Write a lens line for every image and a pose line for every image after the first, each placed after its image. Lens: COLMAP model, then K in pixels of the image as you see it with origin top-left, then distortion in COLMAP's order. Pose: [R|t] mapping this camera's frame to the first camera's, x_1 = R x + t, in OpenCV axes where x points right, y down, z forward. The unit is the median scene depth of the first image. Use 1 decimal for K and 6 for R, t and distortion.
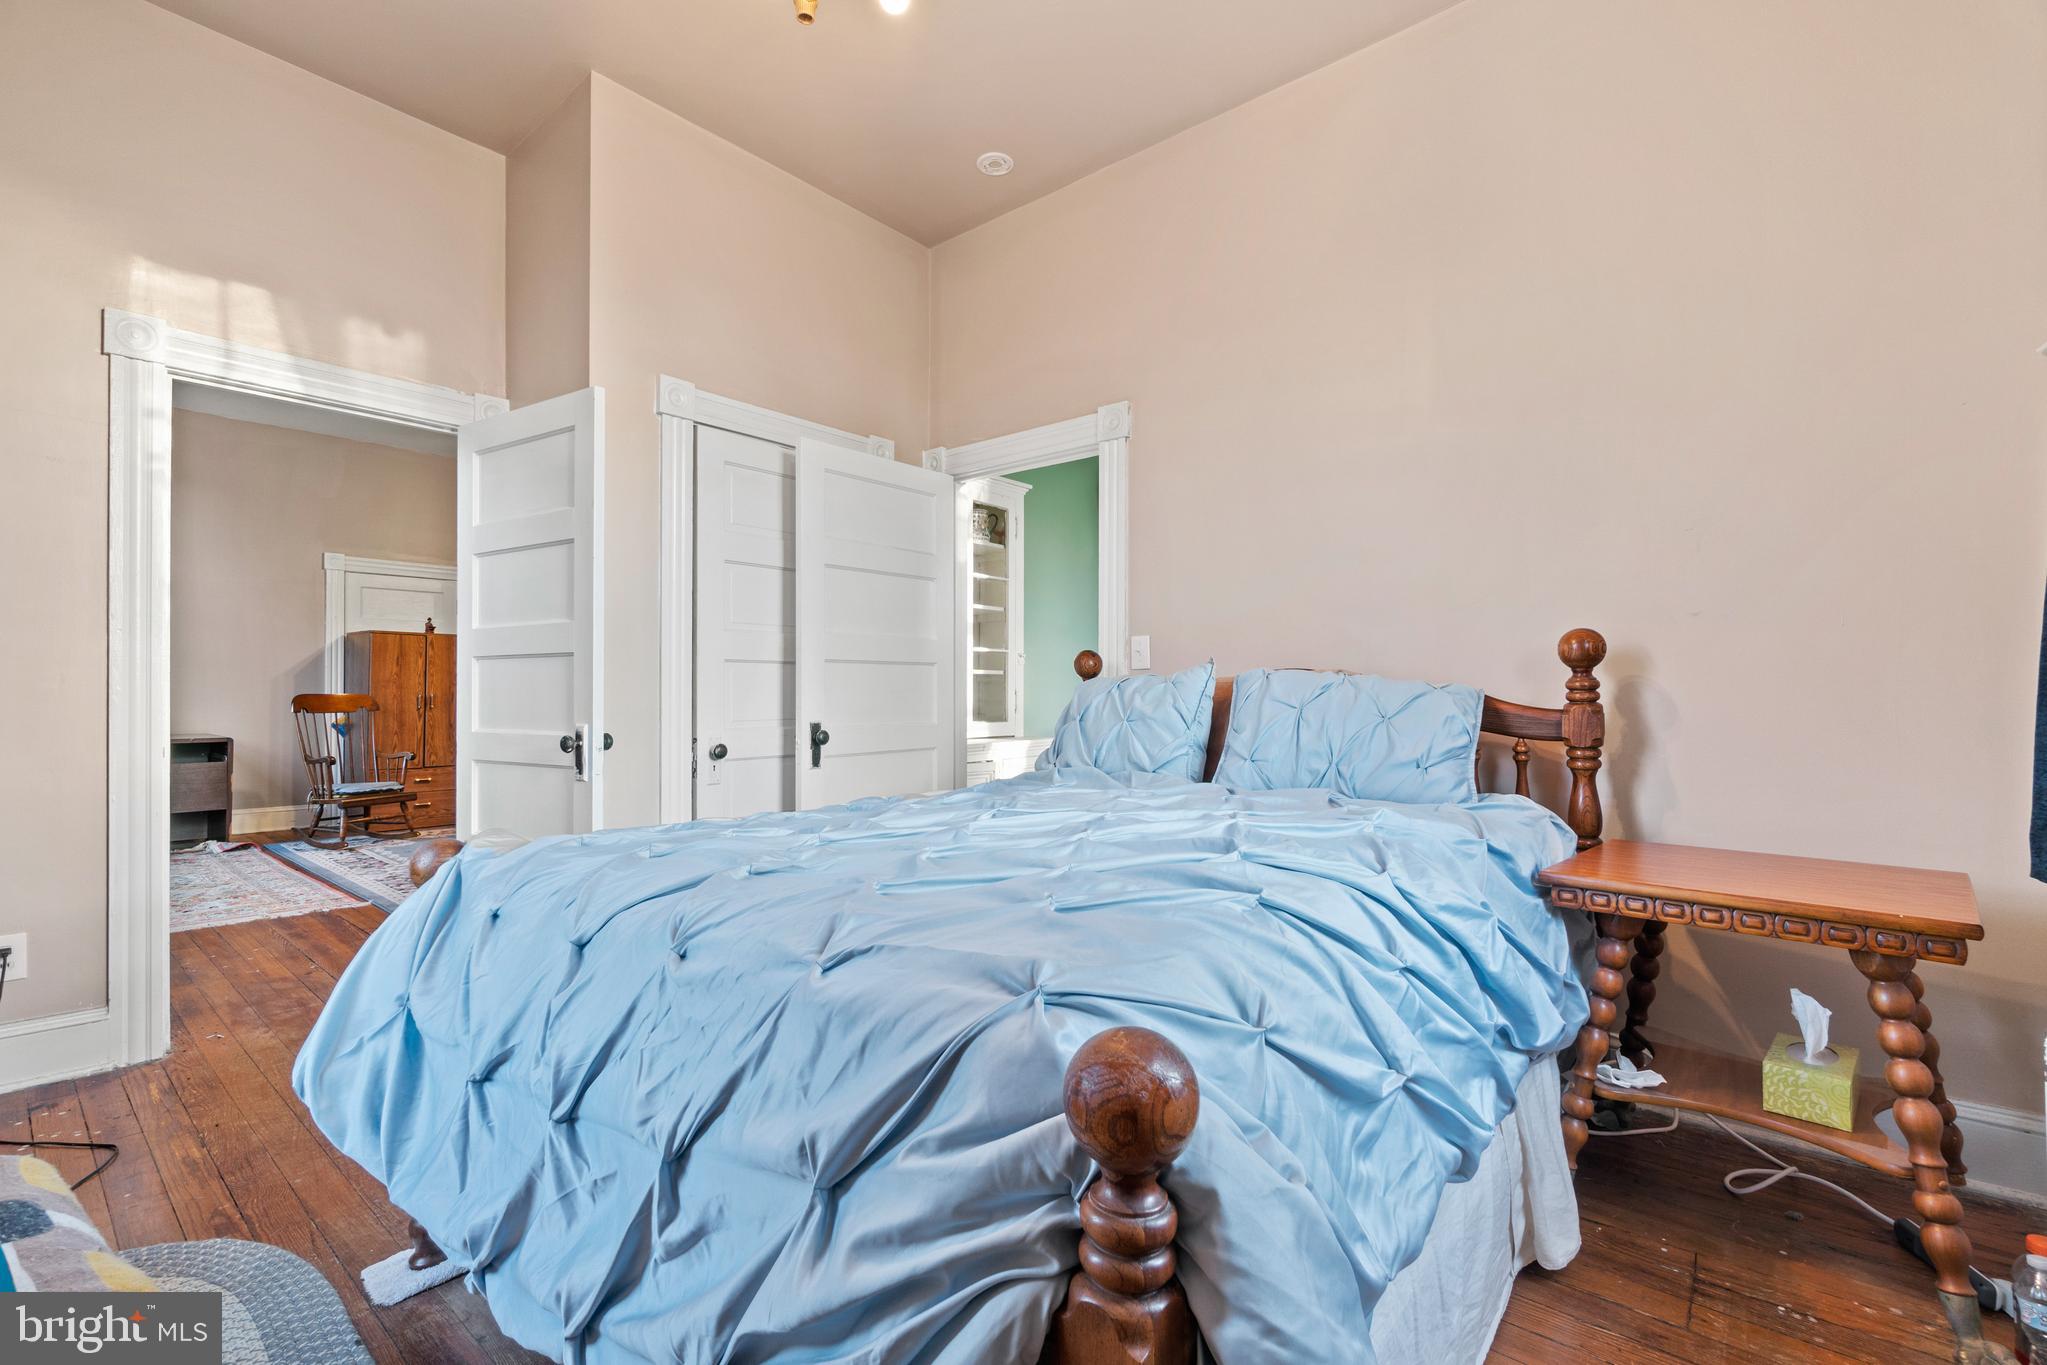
lens RADIAL K [[897.9, 0, 1021.9], [0, 897.9, 699.3], [0, 0, 1]] dist [-0.004983, 0.000359]
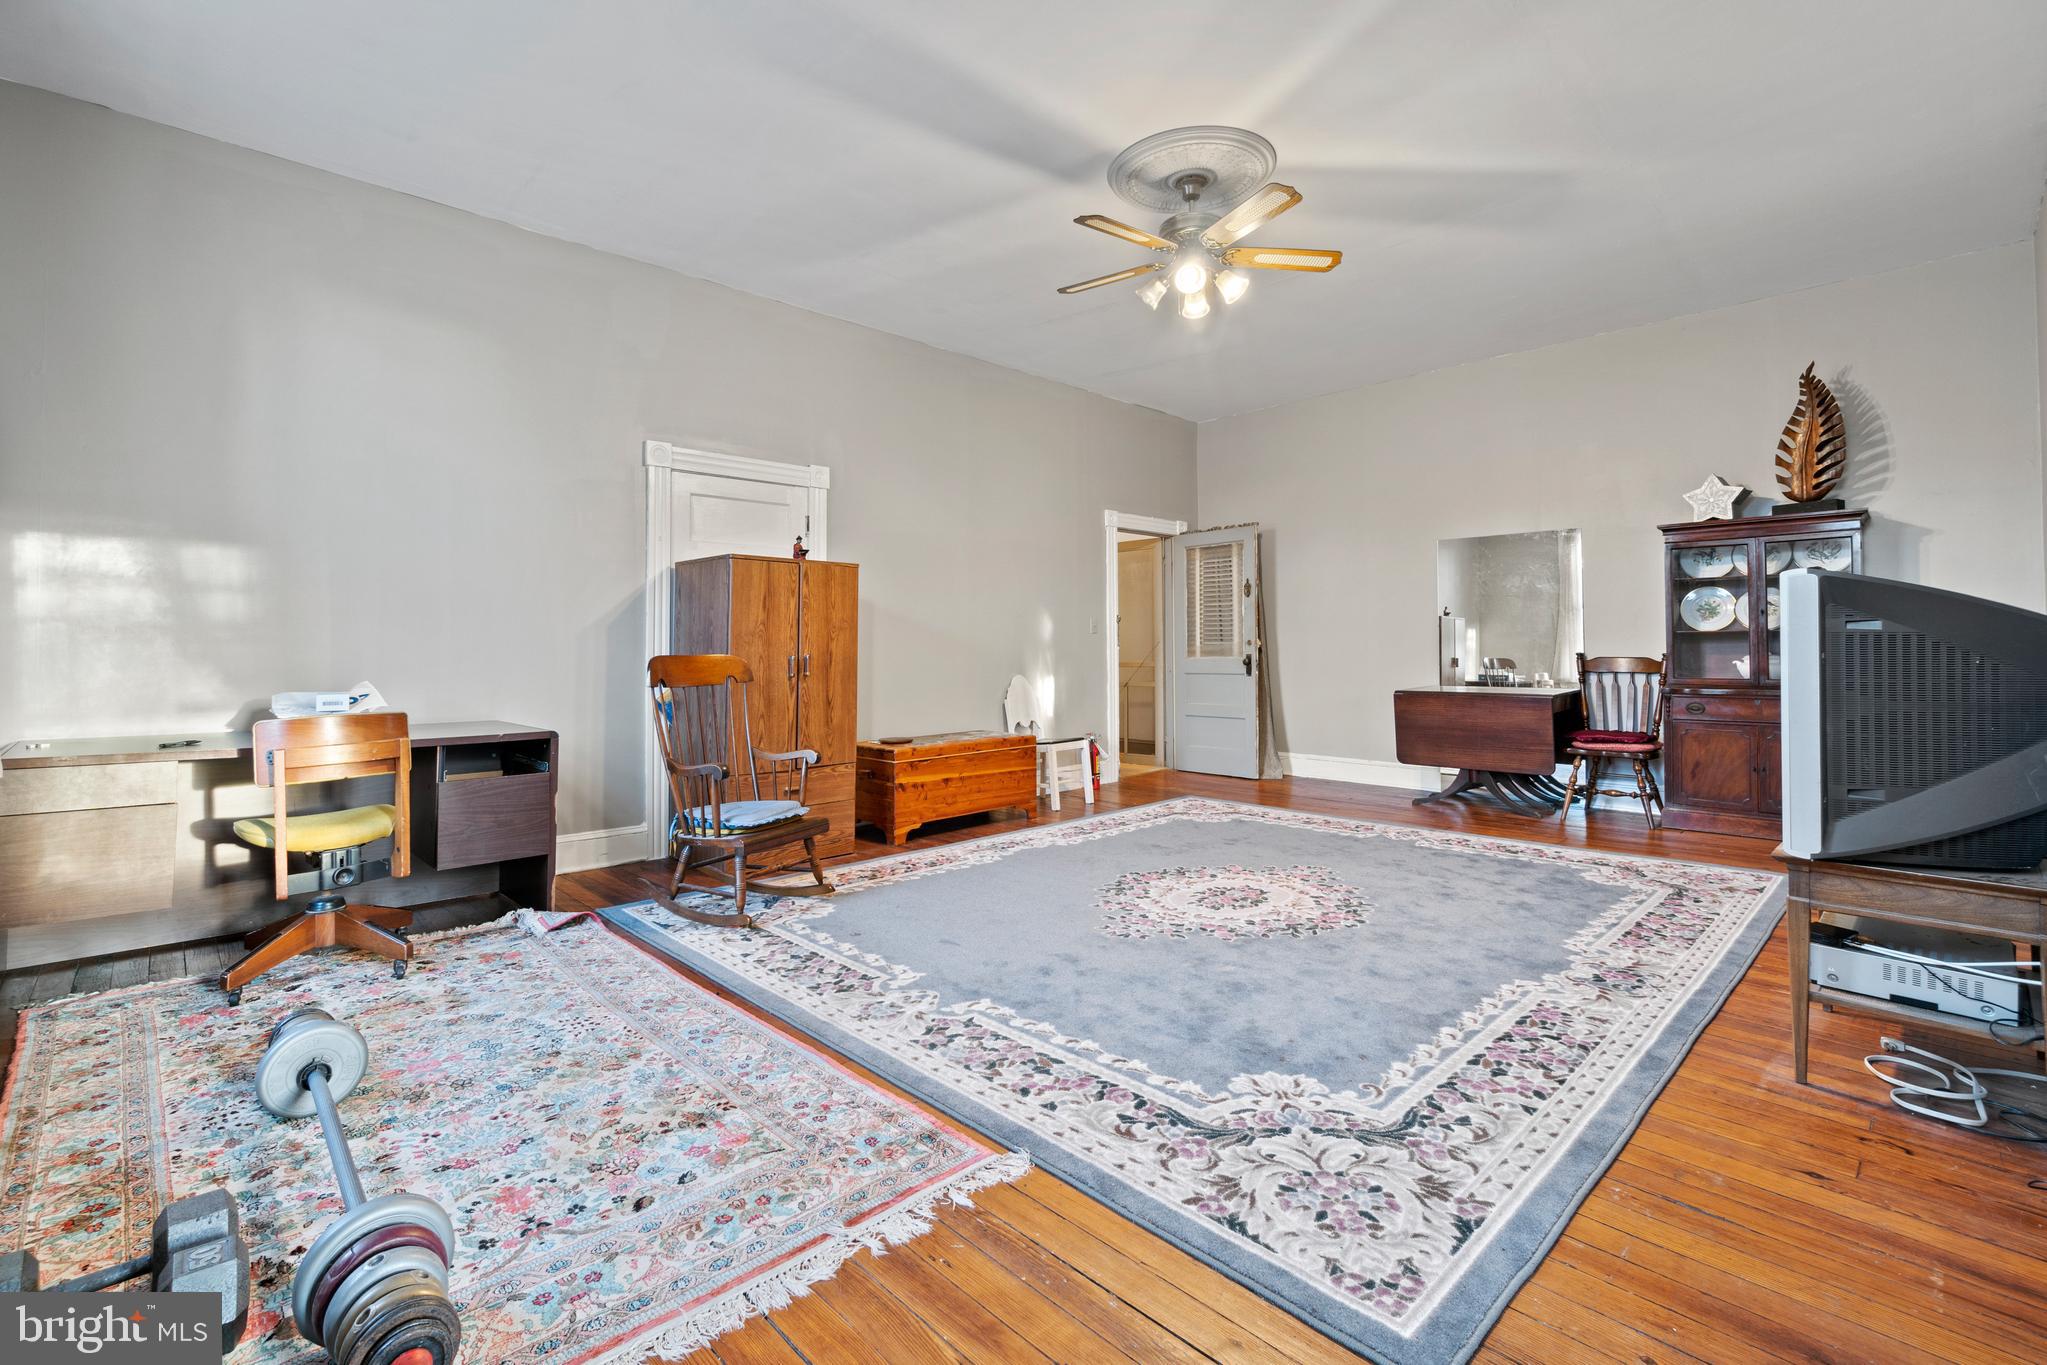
lens RADIAL K [[897.9, 0, 1030.4], [0, 897.9, 647.7], [0, 0, 1]] dist [-0.004983, 0.000359]
pose [[0.995311, -0.012452, -0.095926, -0.447621], [0.011194, 0.999844, -0.013637, -0.000052], [0.096081, 0.012499, 0.995295, 0.386099]]
